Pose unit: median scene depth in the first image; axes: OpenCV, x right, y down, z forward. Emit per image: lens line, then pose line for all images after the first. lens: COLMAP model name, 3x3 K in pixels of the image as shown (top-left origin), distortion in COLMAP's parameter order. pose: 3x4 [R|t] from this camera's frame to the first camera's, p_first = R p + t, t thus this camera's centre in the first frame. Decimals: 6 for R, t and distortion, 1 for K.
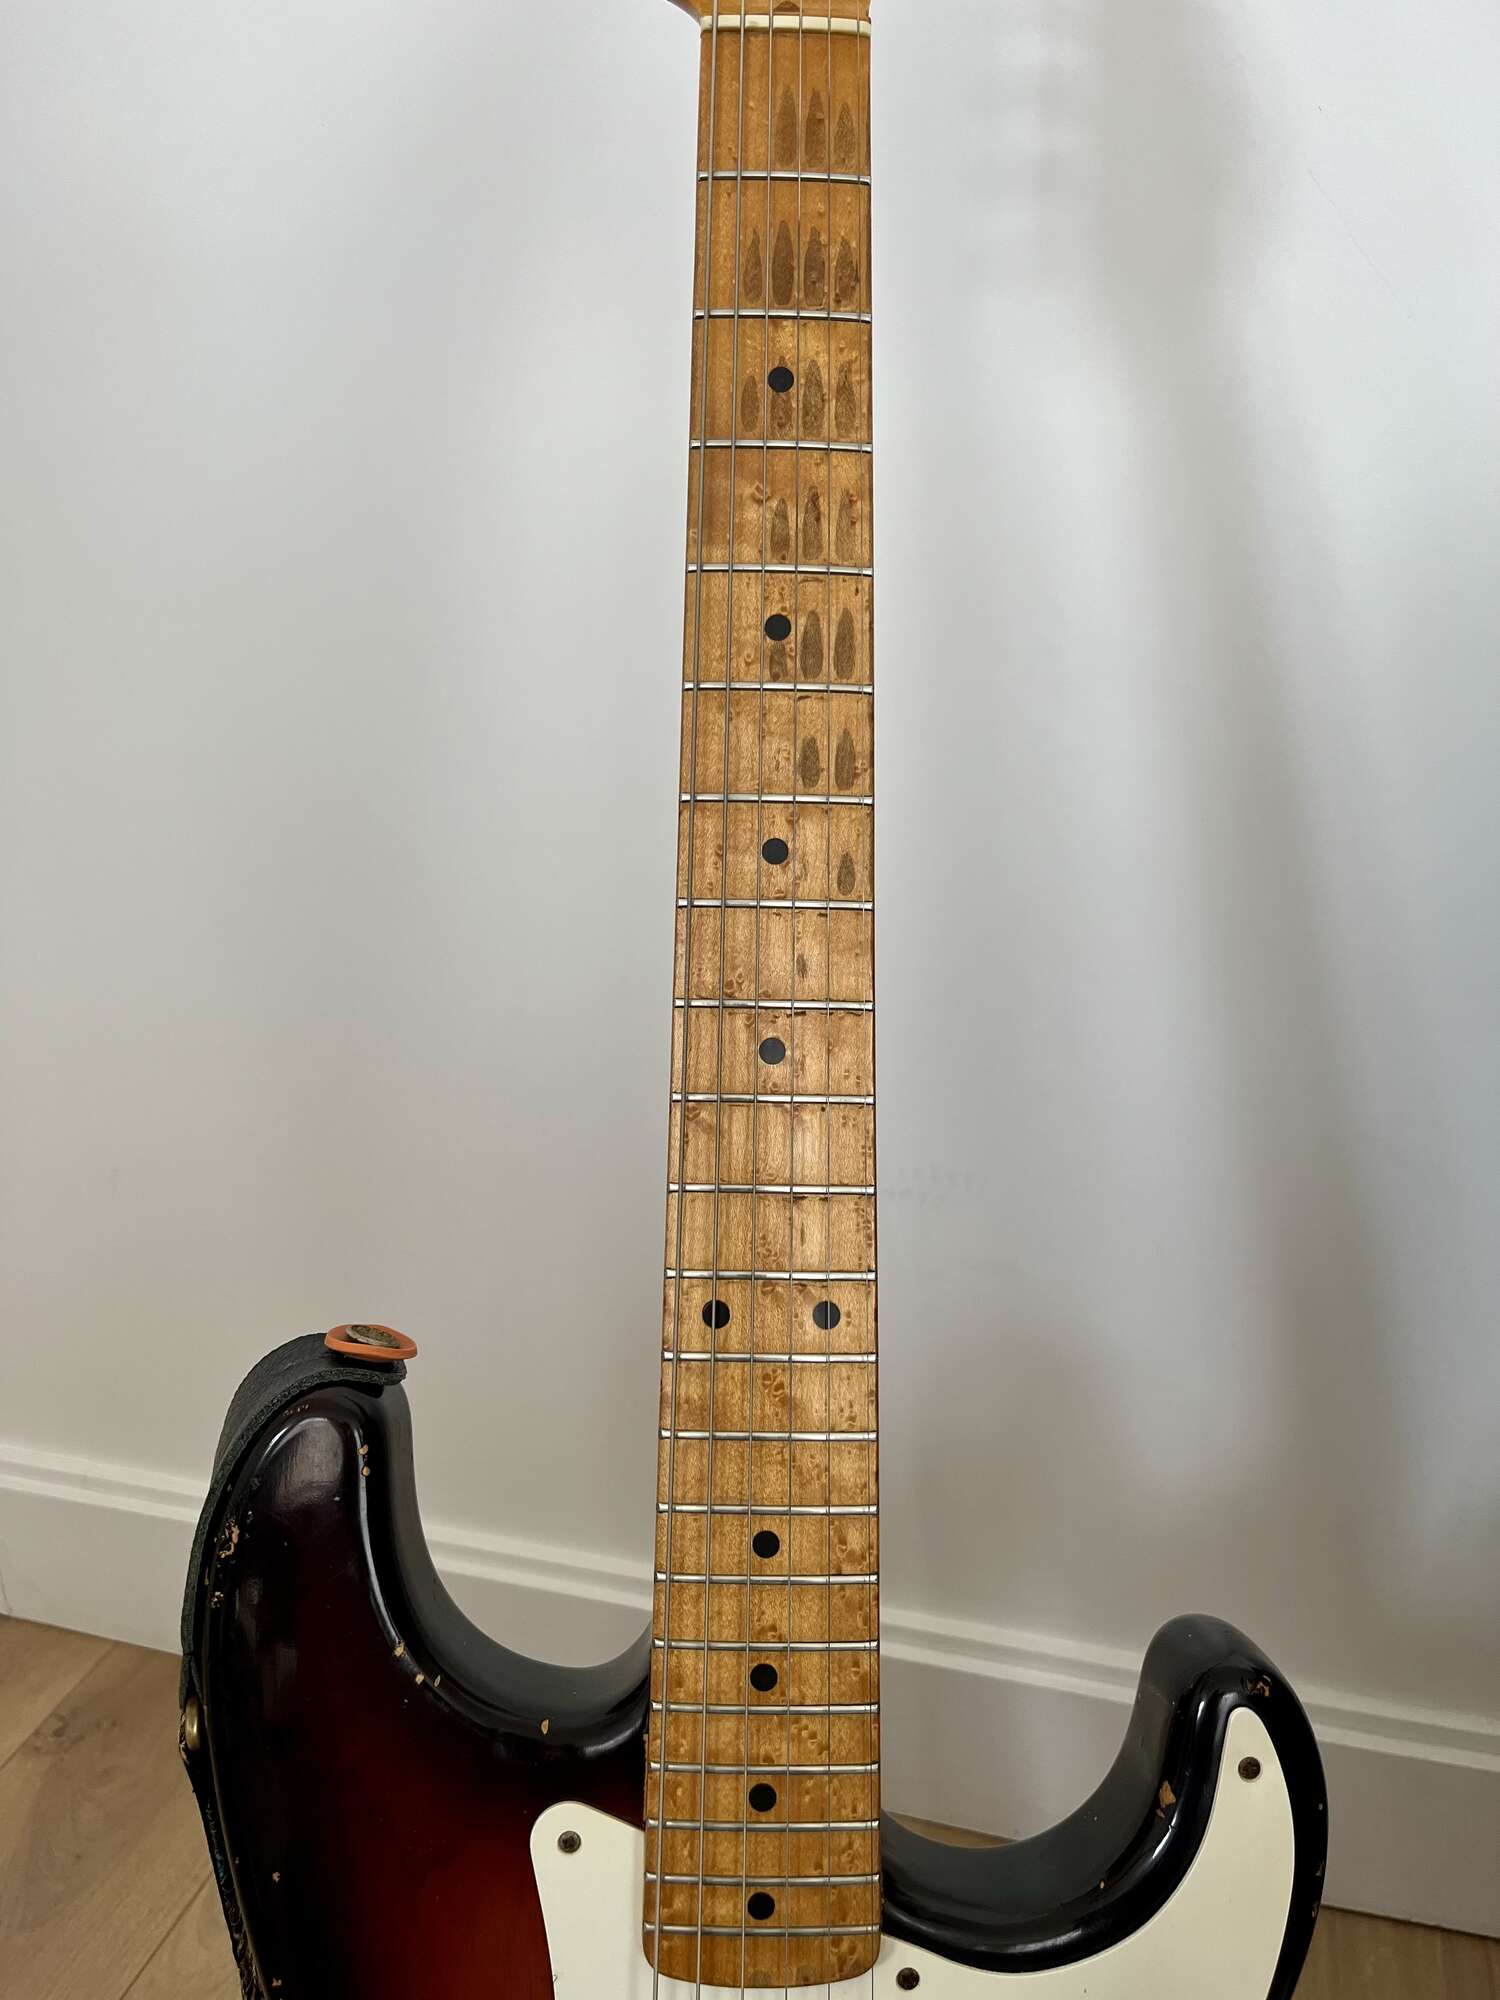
lens RADIAL K [[1507.0, 0, 750.0], [0, 1507.0, 1000.0], [0, 0, 1]] dist [0.061227, -0.114690]
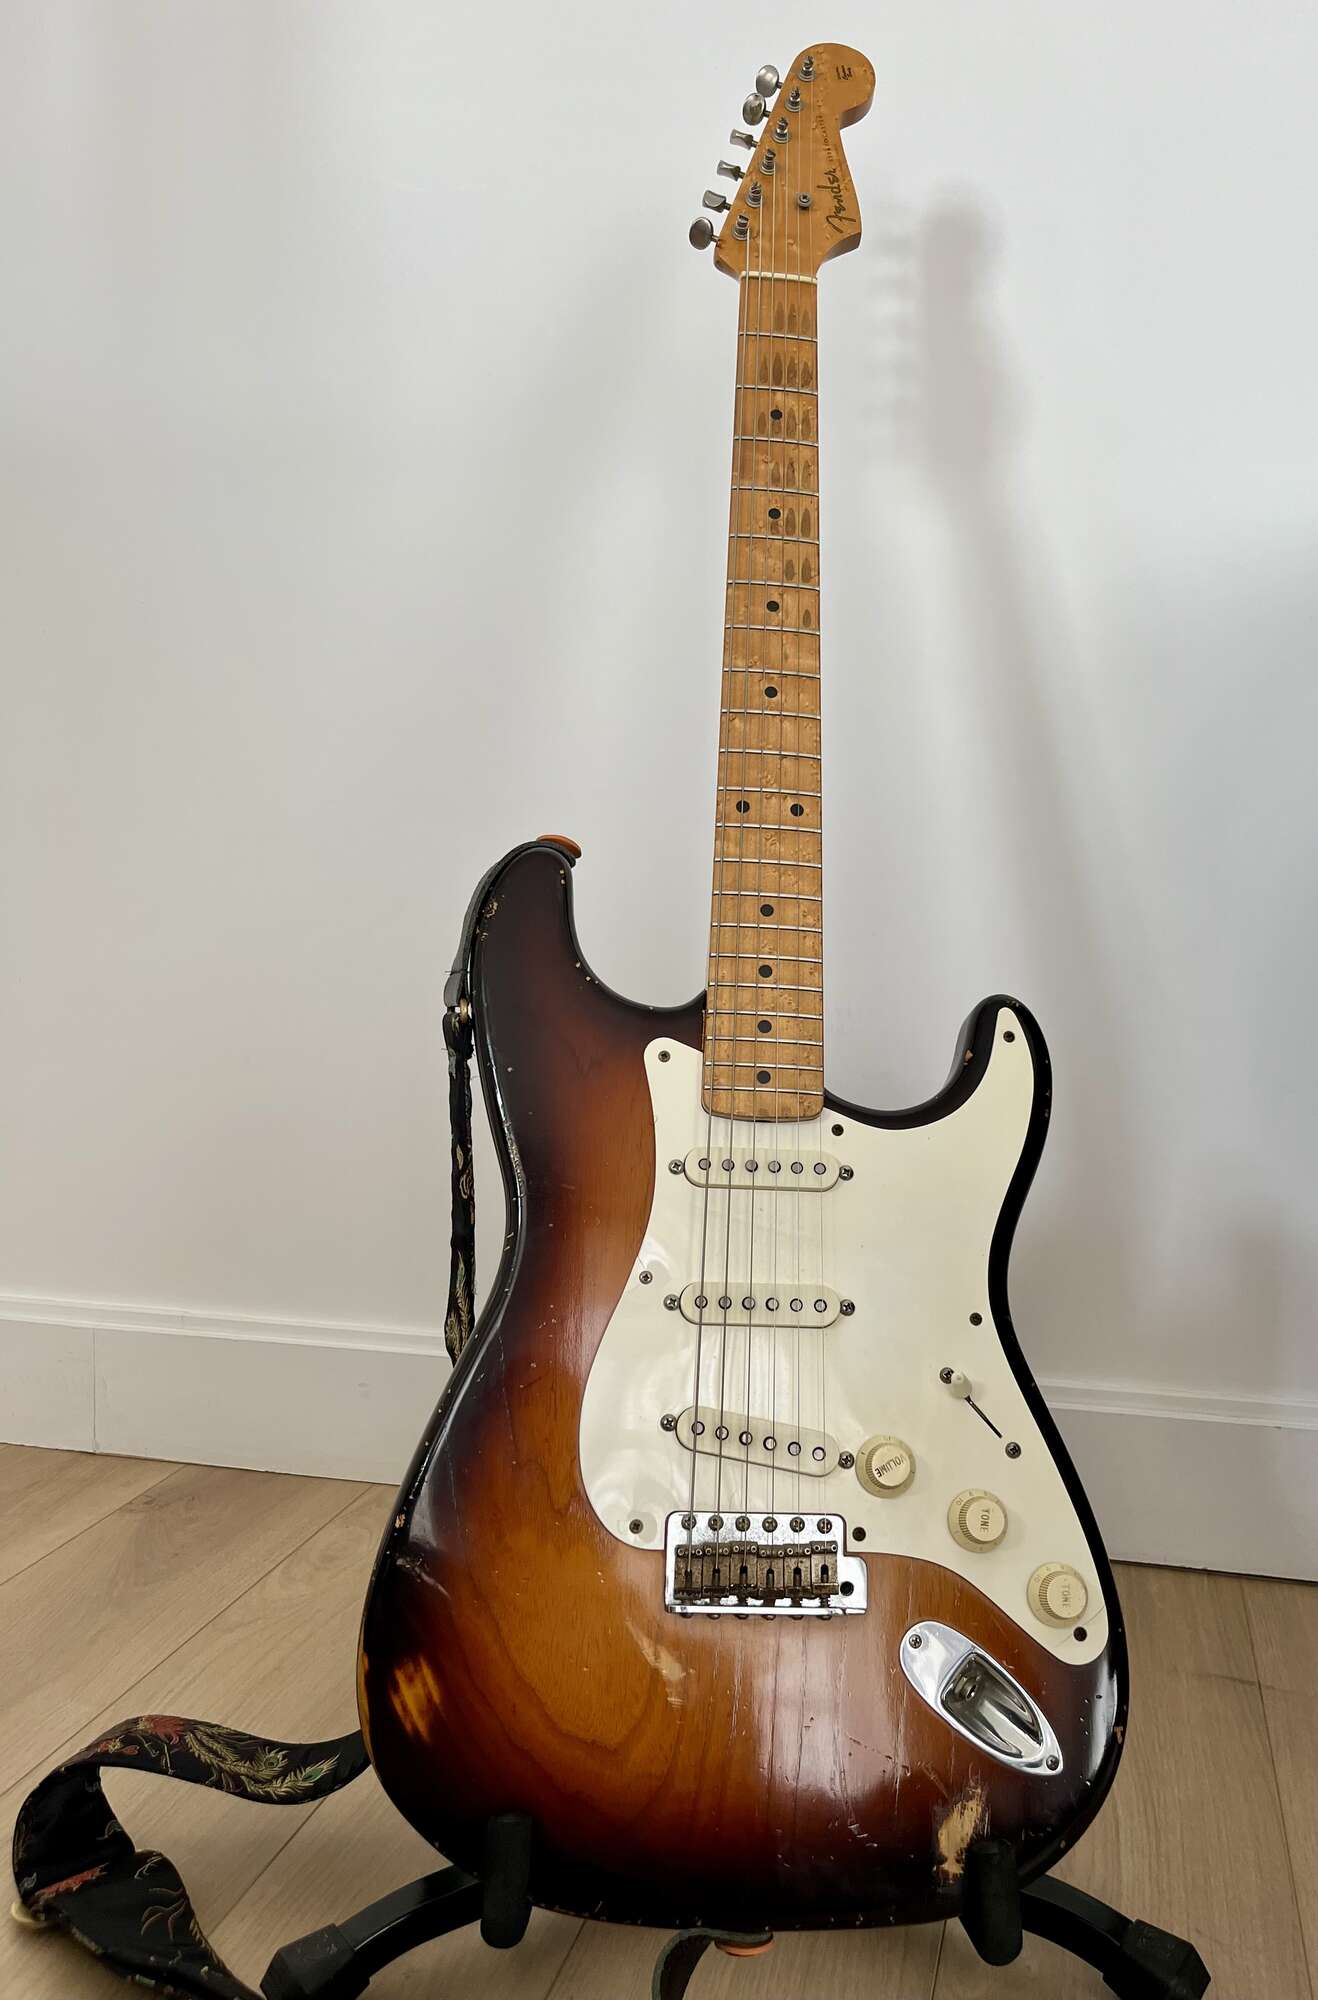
lens RADIAL K [[1505.9, 0, 750.3], [0, 1505.9, 1011.5], [0, 0, 1]] dist [0.006284, 0.000947]
pose [[0.996660, 0.031653, 0.075280, -0.154108], [-0.011260, 0.966285, -0.257228, 0.982689], [-0.080884, 0.255521, 0.963414, -0.865233]]
